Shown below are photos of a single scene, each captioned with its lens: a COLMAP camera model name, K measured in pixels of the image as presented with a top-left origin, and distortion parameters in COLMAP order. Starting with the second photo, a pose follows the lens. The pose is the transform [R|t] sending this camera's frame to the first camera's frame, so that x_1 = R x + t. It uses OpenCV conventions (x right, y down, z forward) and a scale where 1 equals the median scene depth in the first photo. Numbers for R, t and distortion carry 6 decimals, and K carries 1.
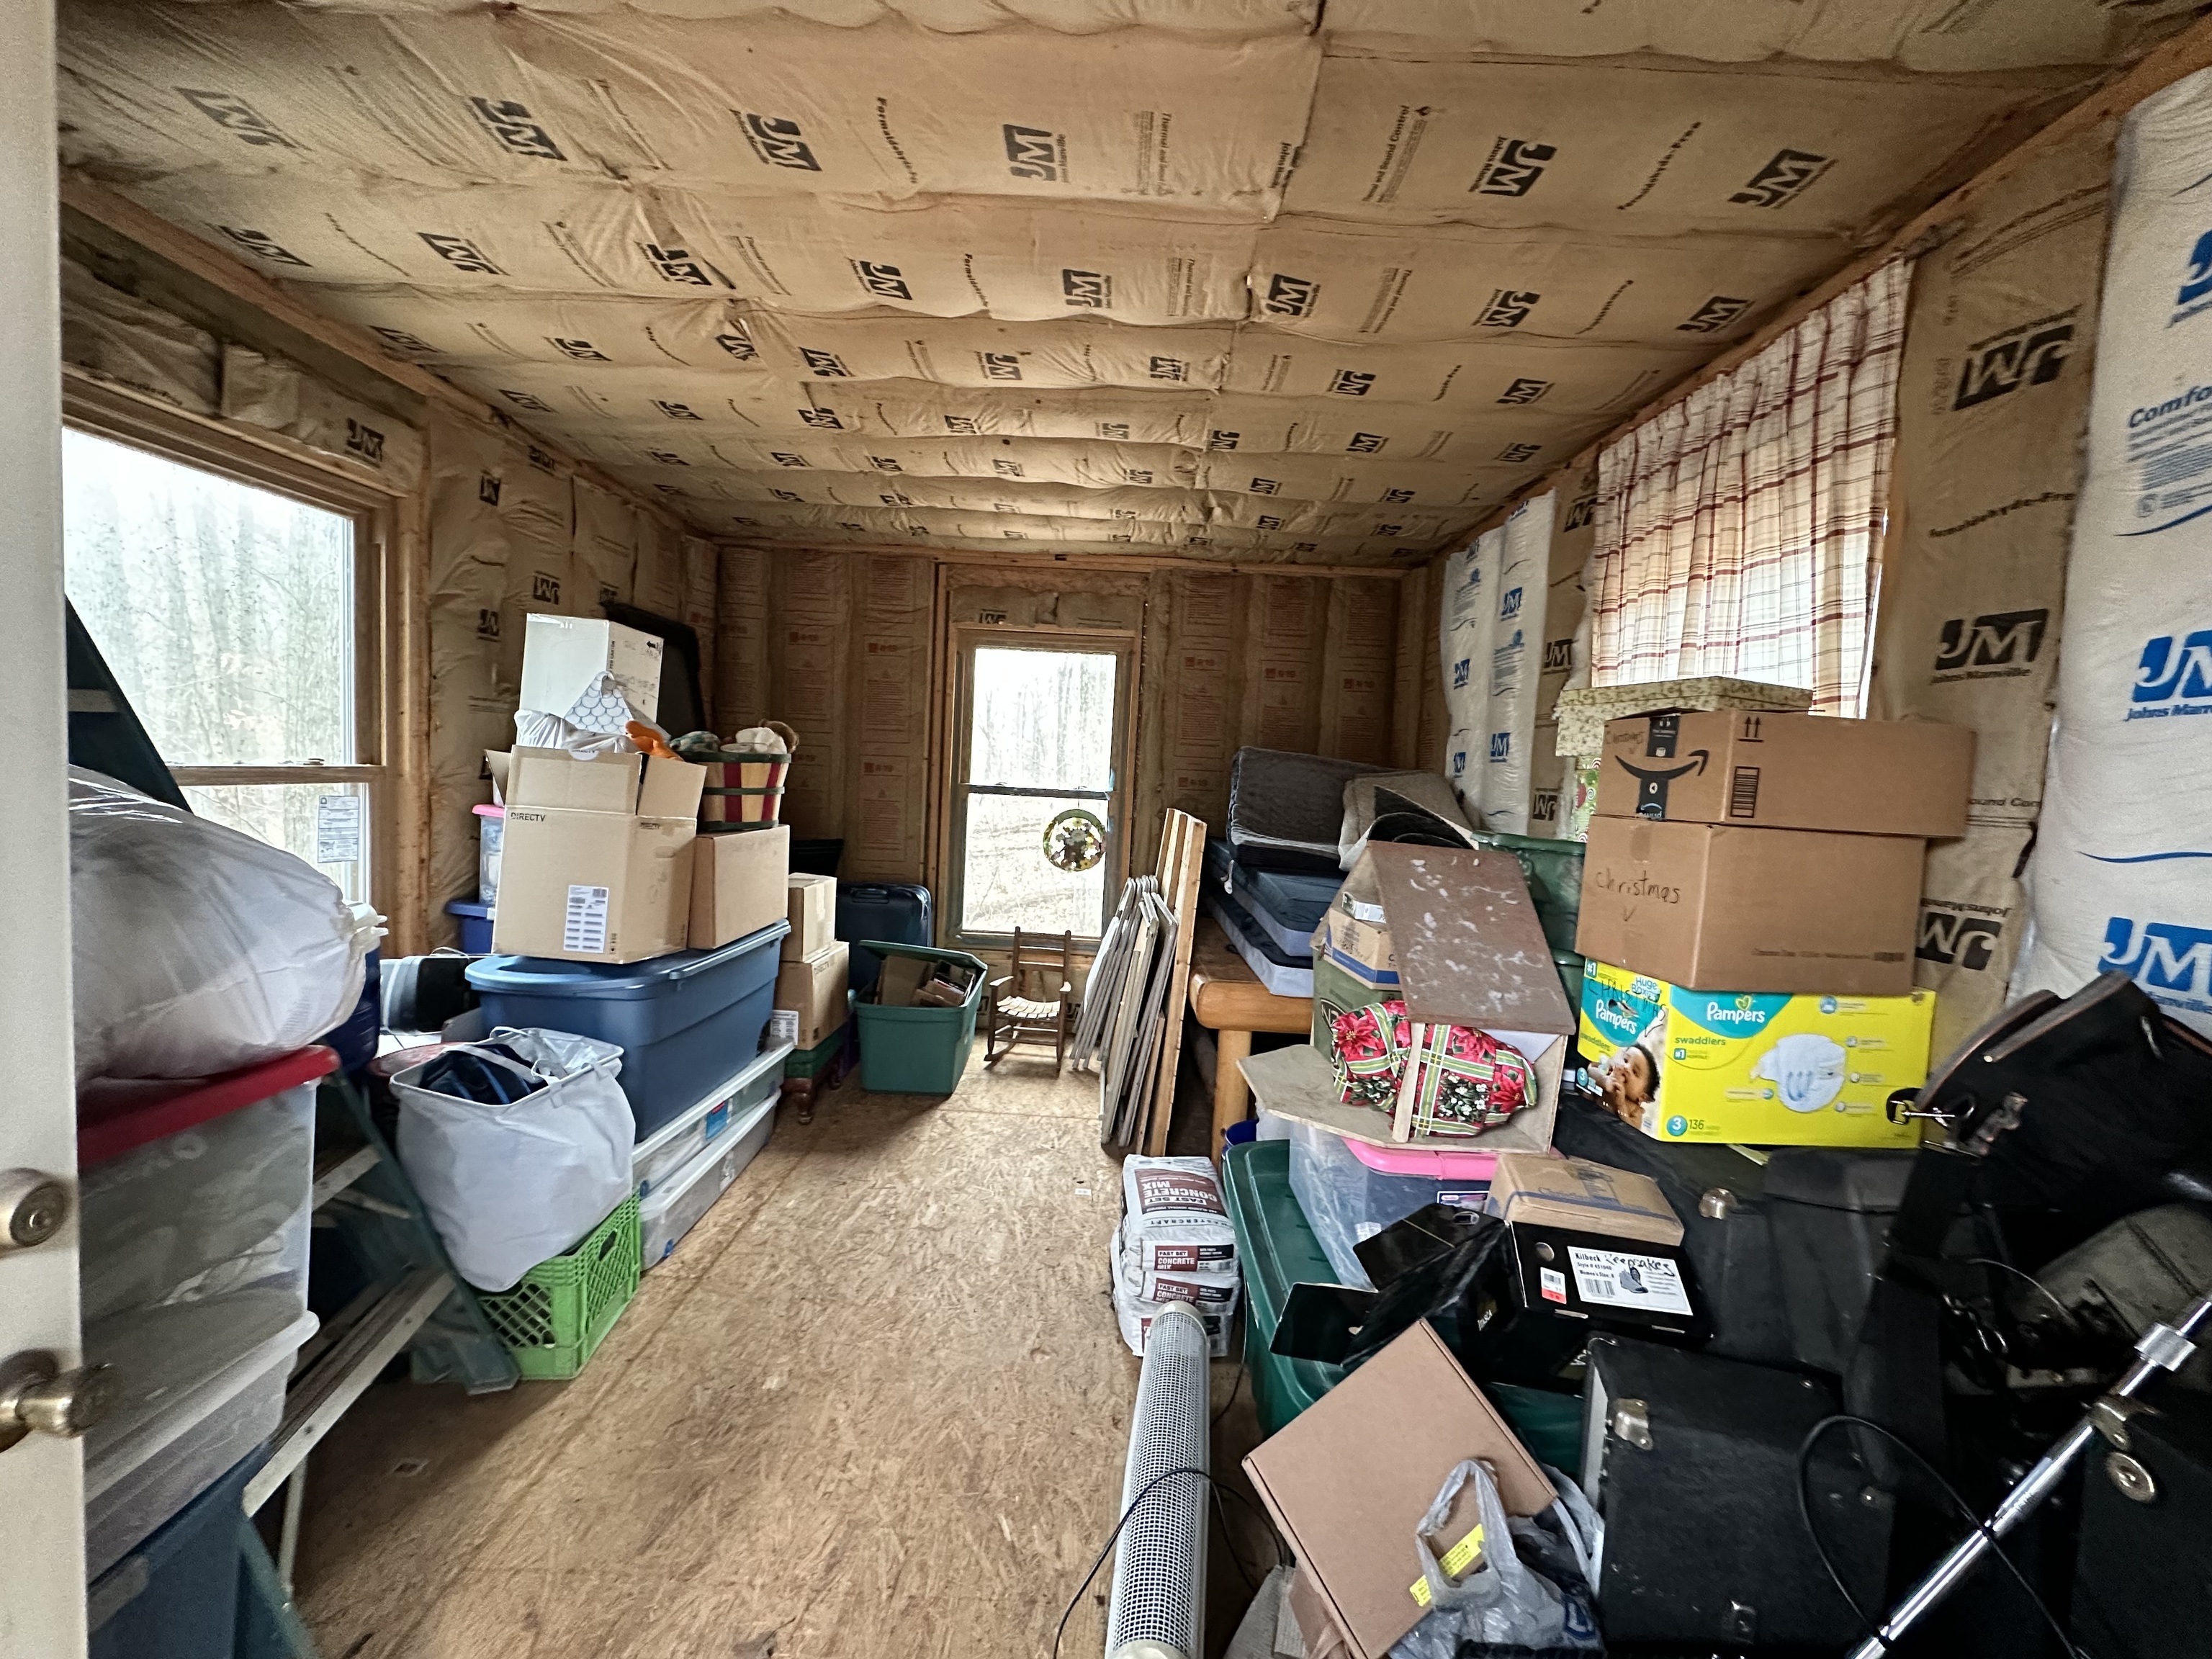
lens RADIAL K [[879.1, 0, 1106.0], [0, 879.1, 829.5], [0, 0, 1]] dist [-0.000123, -0.000064]
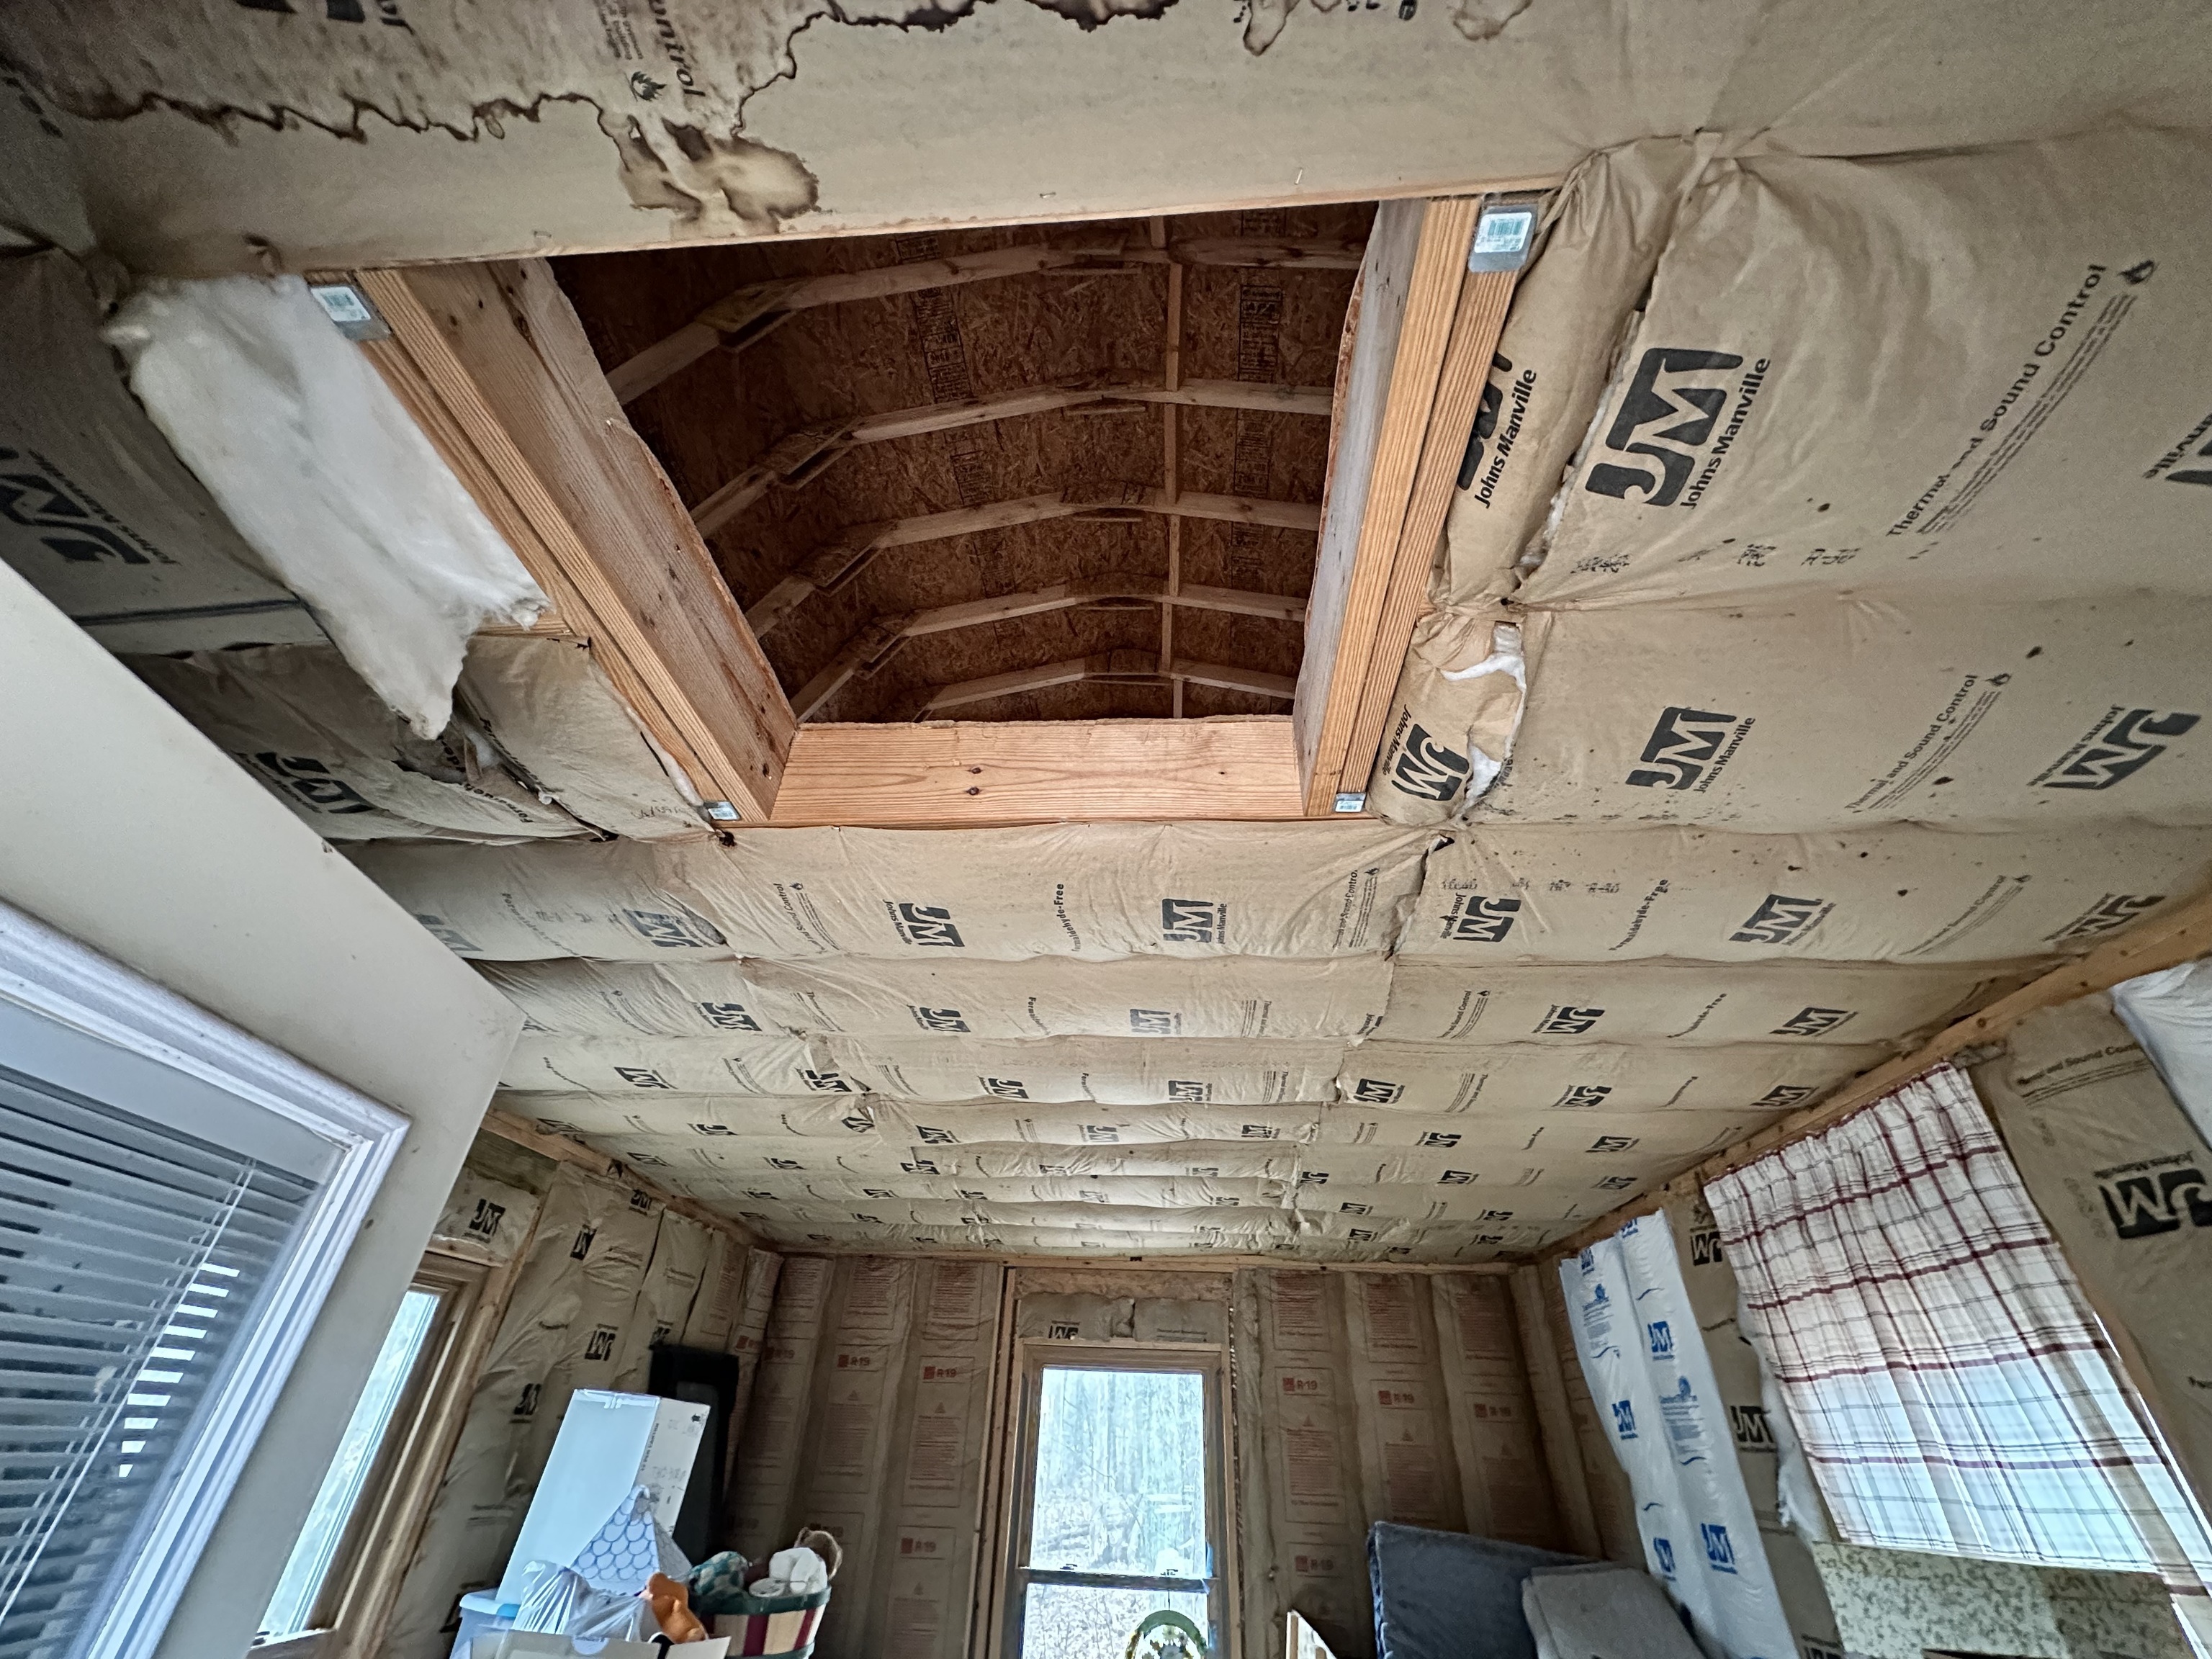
lens RADIAL K [[880.3, 0, 1106.0], [0, 880.3, 829.5], [0, 0, 1]] dist [0.000345, 0.000408]
pose [[0.998496, -0.042794, -0.034283, -0.055713], [0.012040, 0.781082, -0.624313, -0.136599], [0.053495, 0.622961, 0.780422, -0.055508]]
